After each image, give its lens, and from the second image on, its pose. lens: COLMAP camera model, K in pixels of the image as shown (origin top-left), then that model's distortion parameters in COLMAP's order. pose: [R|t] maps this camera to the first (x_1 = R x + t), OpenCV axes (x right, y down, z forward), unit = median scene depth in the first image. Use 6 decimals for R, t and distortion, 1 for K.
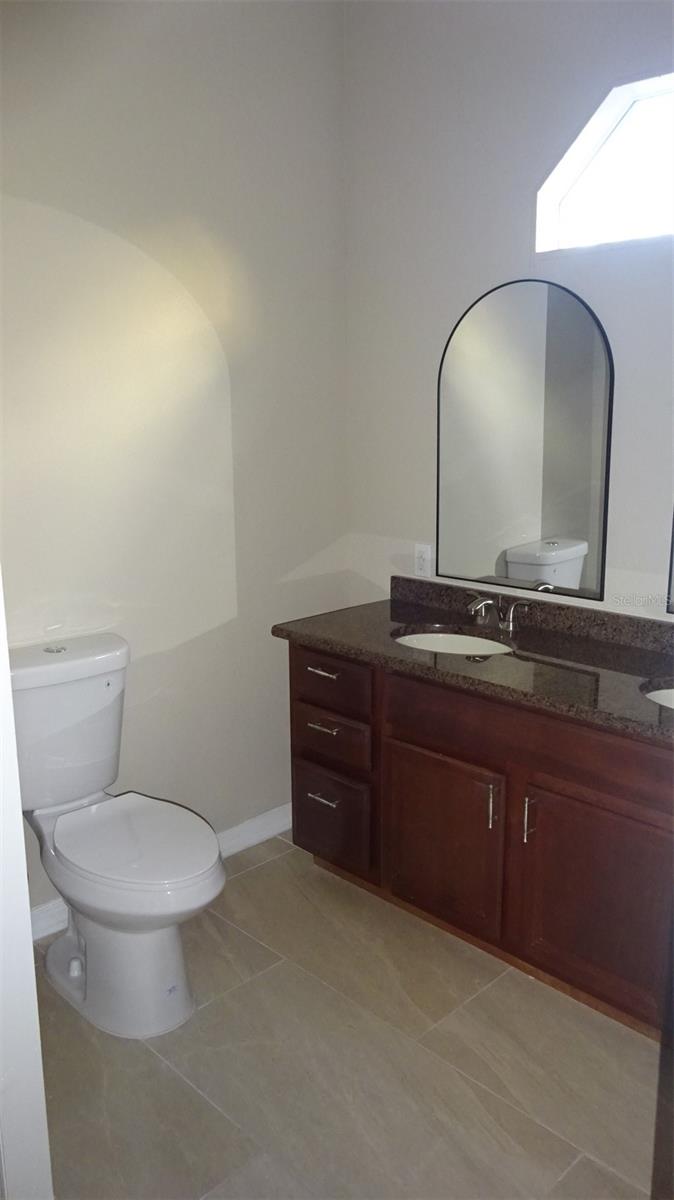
lens RADIAL K [[890.7, 0, 334.9], [0, 890.7, 590.4], [0, 0, 1]] dist [0.000029, 0.019801]
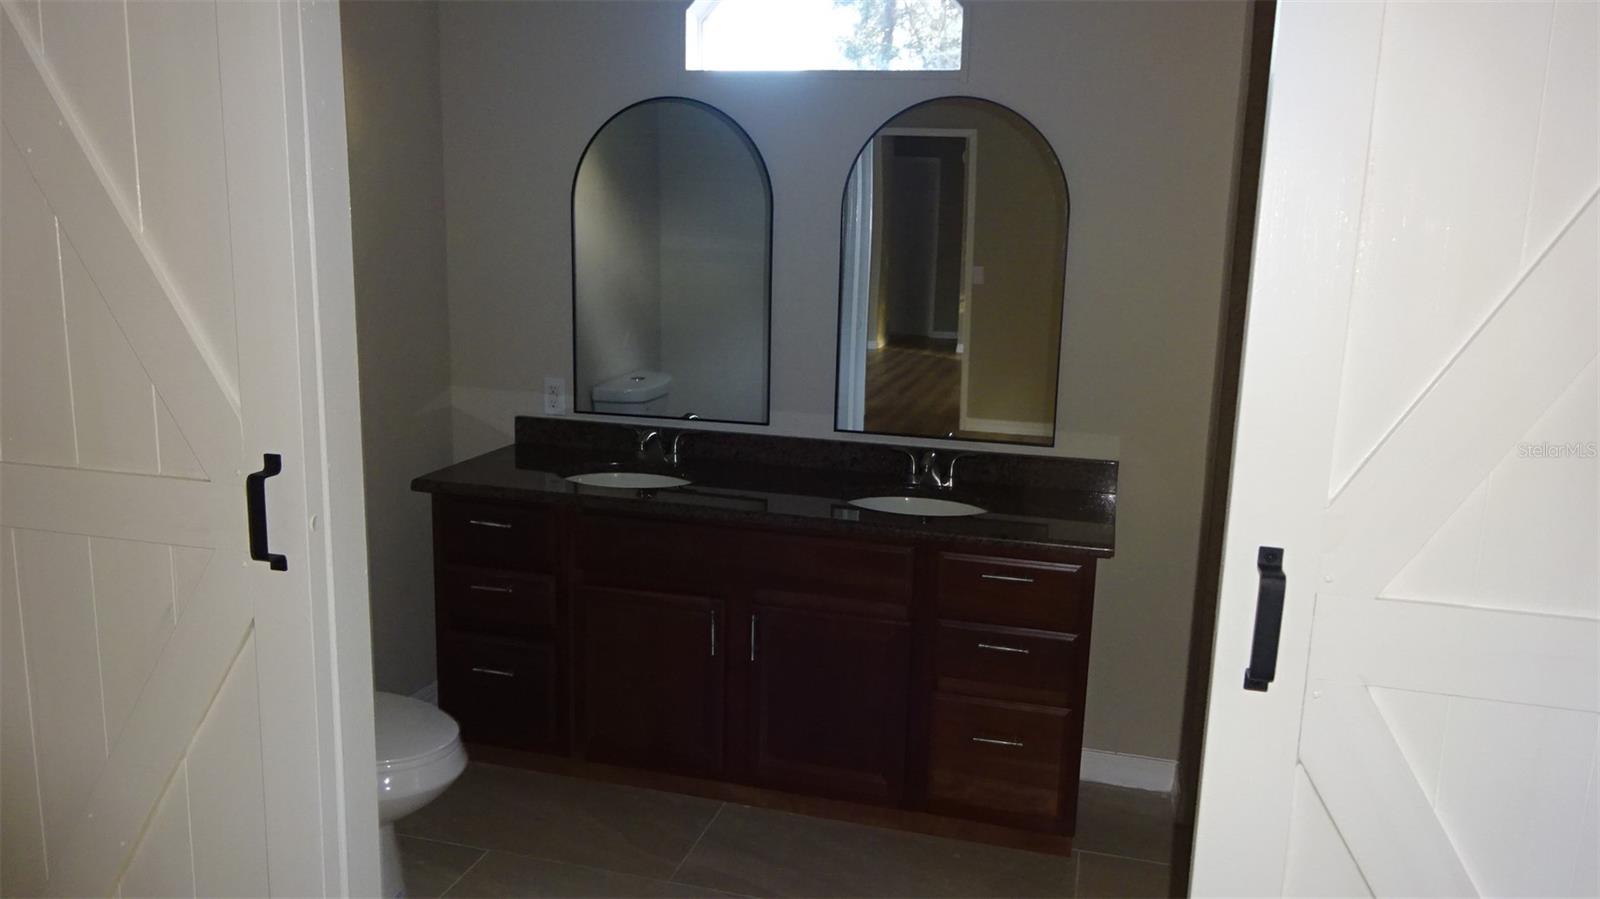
lens RADIAL K [[1187.5, 0, 802.9], [0, 1187.5, 457.0], [0, 0, 1]] dist [0.000029, 0.019801]
pose [[0.858885, -0.066262, 0.507864, -0.332547], [0.068668, 0.997541, 0.014022, 0.030417], [-0.507544, 0.022831, 0.861323, -0.160594]]
